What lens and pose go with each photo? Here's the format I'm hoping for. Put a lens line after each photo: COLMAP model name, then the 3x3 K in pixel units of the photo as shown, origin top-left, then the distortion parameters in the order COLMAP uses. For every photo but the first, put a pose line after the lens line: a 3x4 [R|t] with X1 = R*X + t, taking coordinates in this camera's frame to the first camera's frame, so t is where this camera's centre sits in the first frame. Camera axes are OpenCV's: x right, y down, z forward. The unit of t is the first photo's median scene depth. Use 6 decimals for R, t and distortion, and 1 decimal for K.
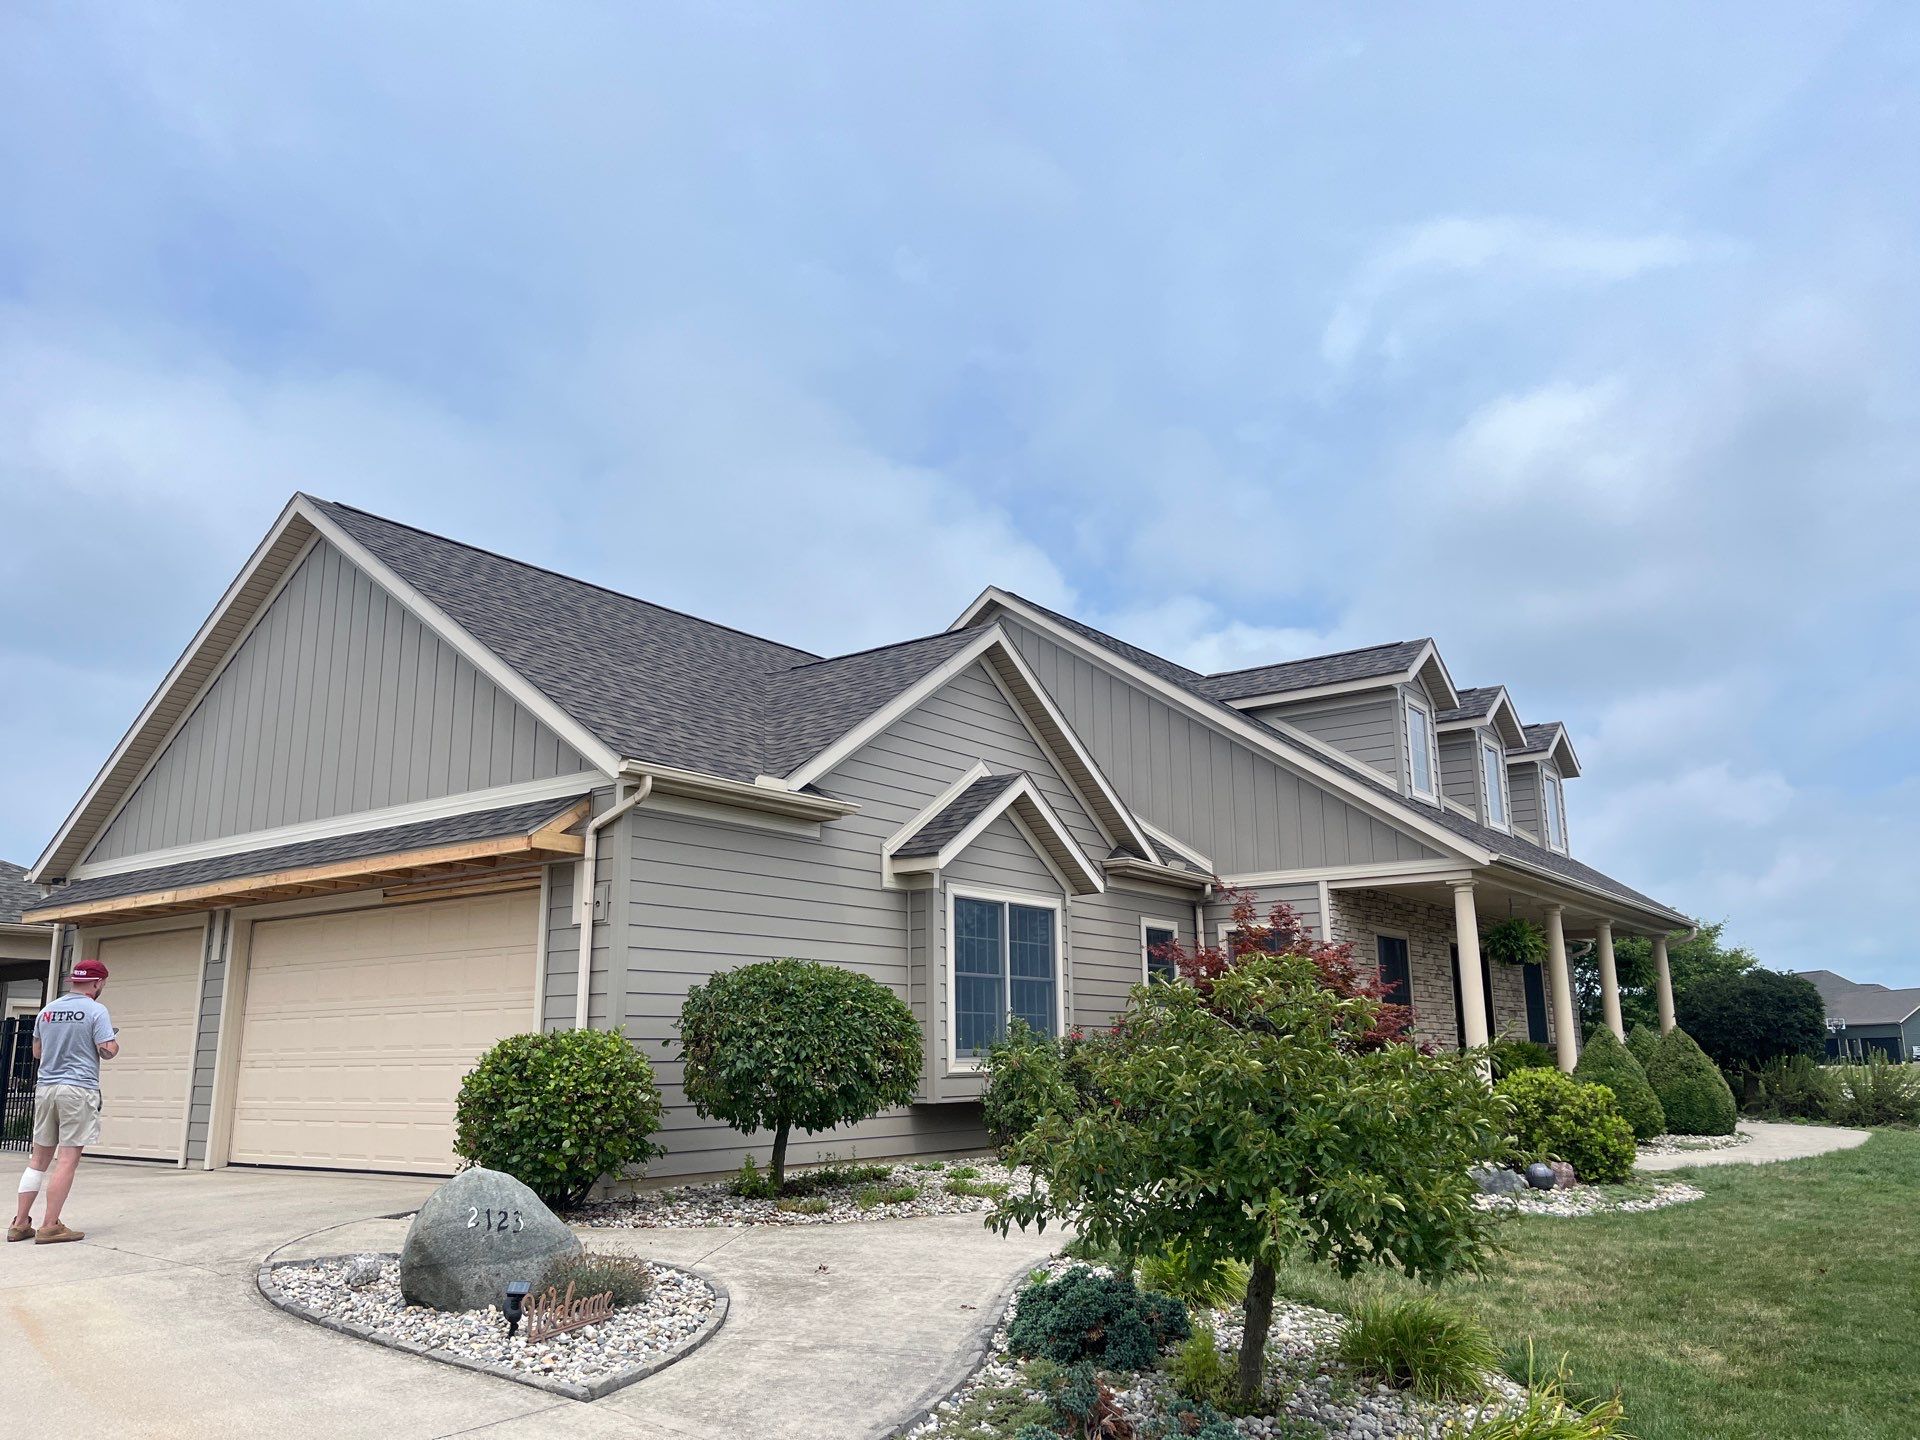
lens RADIAL K [[1457.0, 0, 963.0], [0, 1457.0, 723.0], [0, 0, 1]] dist [0.014385, -0.002457]
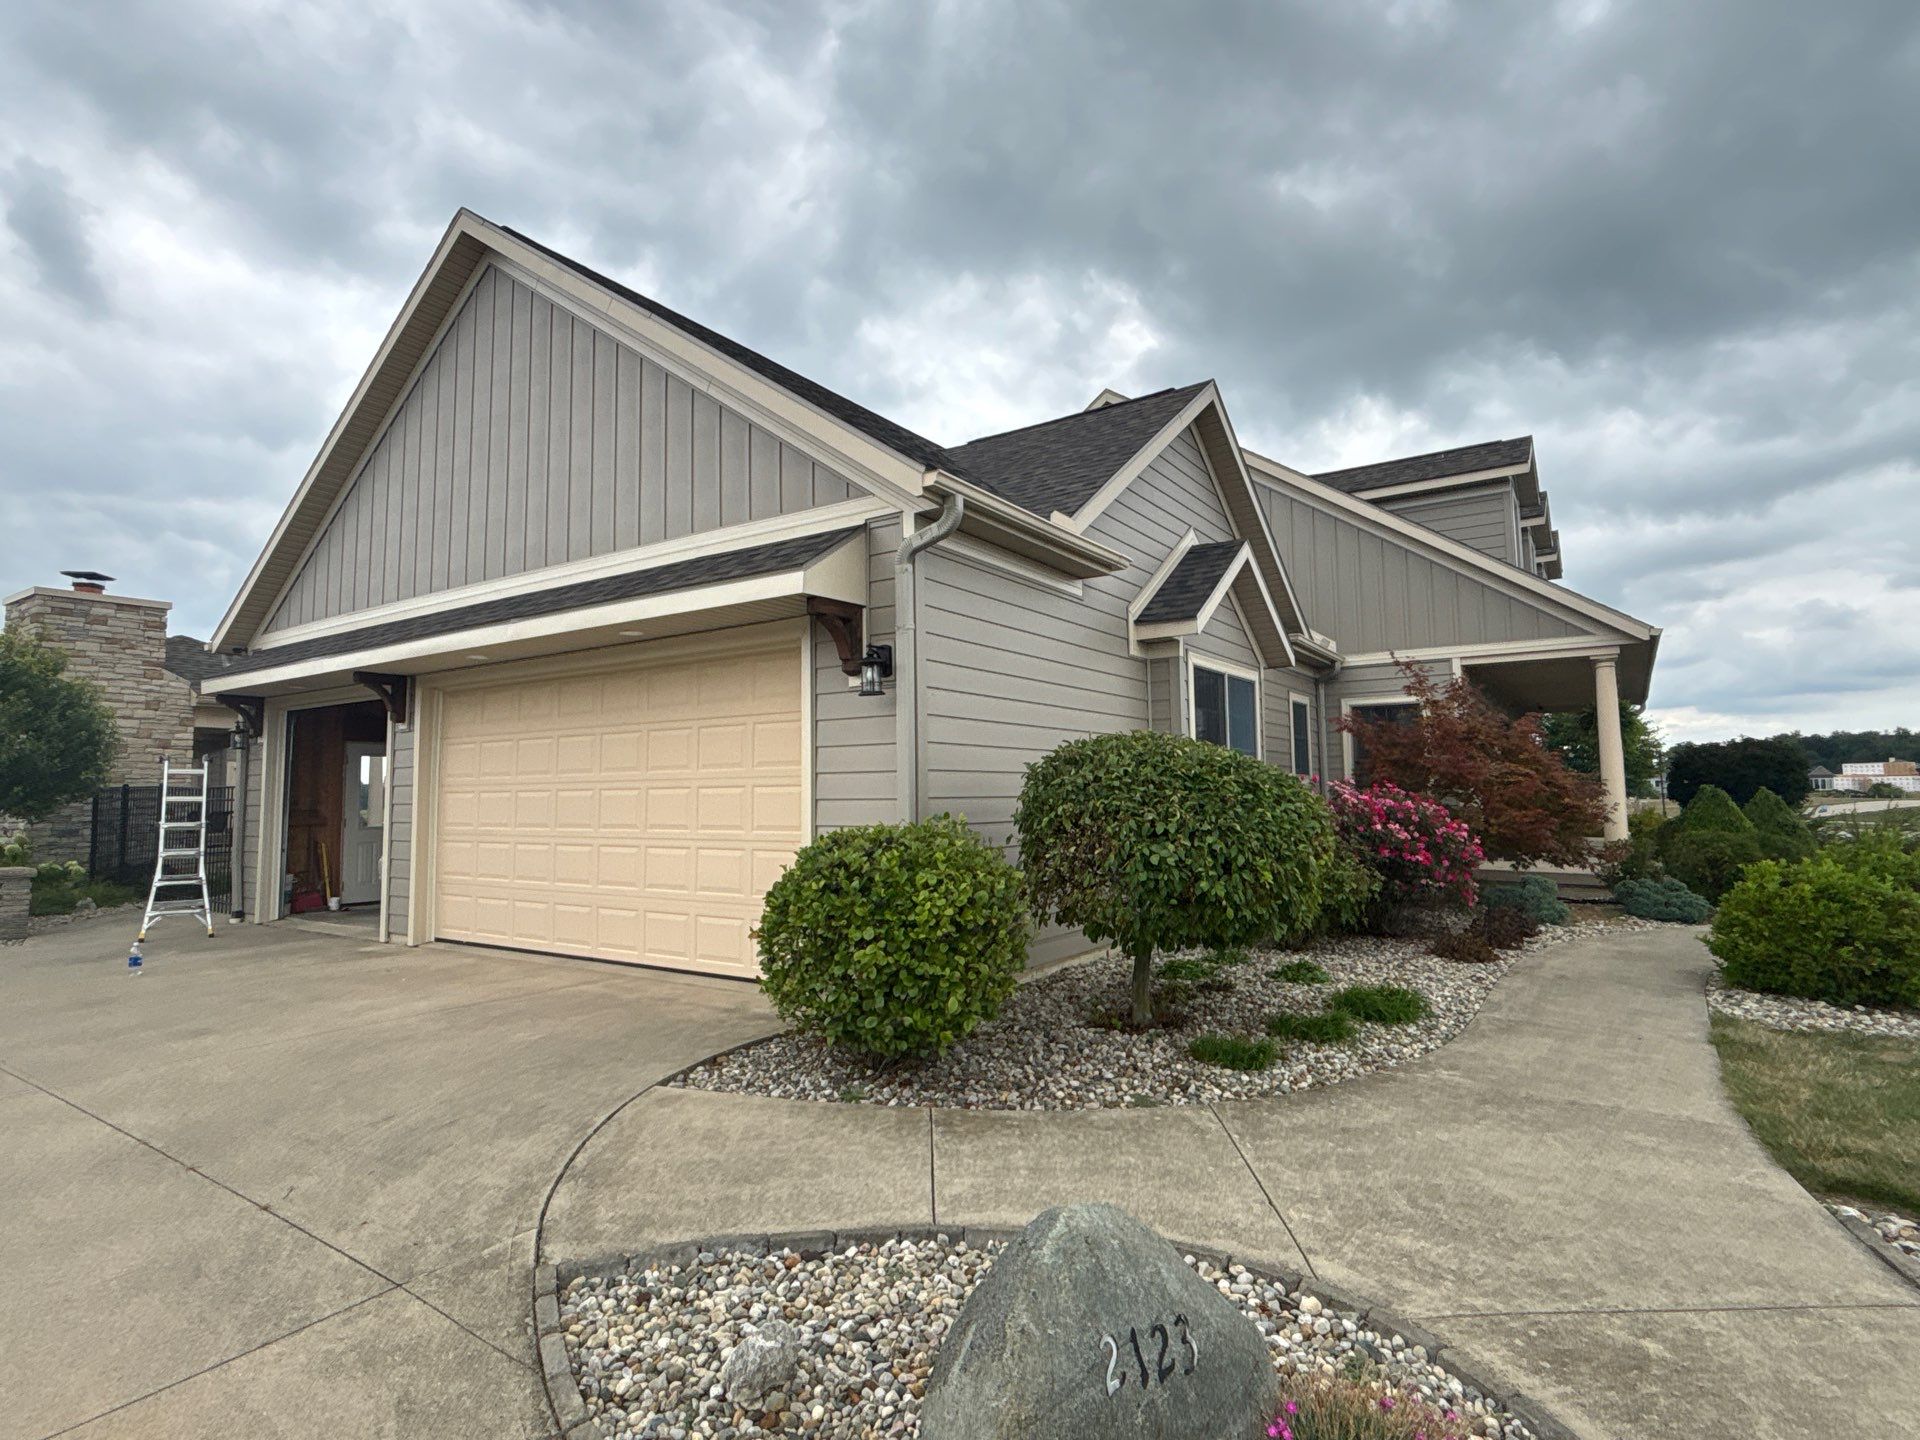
lens RADIAL K [[994.6, 0, 954.5], [0, 994.6, 714.9], [0, 0, 1]] dist [-0.017798, -0.000137]
pose [[0.999044, 0.002074, 0.043667, -0.196585], [-0.008411, 0.989332, 0.145435, 0.060766], [-0.042899, -0.145664, 0.988404, 0.380790]]
